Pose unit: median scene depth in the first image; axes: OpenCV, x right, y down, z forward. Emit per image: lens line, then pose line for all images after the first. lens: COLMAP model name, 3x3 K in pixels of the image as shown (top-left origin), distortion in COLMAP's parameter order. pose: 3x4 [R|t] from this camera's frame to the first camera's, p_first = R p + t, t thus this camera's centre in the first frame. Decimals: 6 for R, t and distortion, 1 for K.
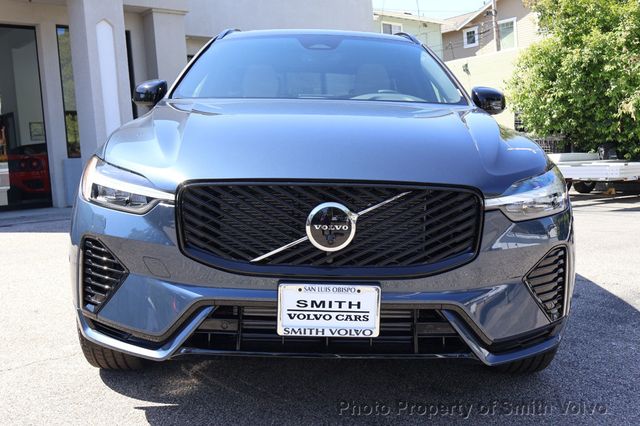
lens RADIAL K [[689.8, 0, 320.0], [0, 689.8, 213.0], [0, 0, 1]] dist [0.011078, 0.020684]
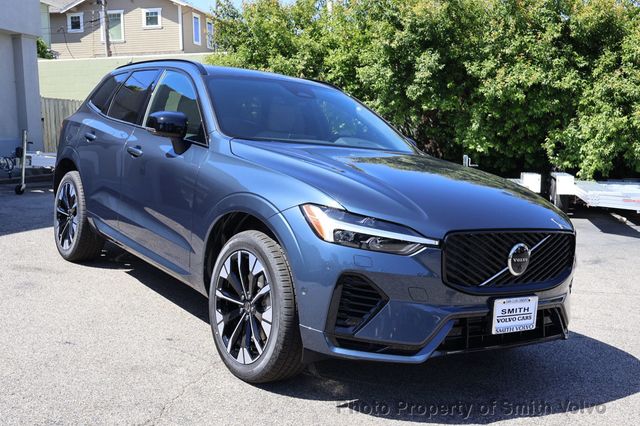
lens RADIAL K [[689.8, 0, 320.0], [0, 689.8, 213.0], [0, 0, 1]] dist [0.011078, 0.020684]
pose [[0.816116, -0.007345, 0.577842, -1.209217], [-0.004471, 0.999809, 0.019022, -0.108264], [-0.577871, -0.018108, 0.815927, 0.015047]]
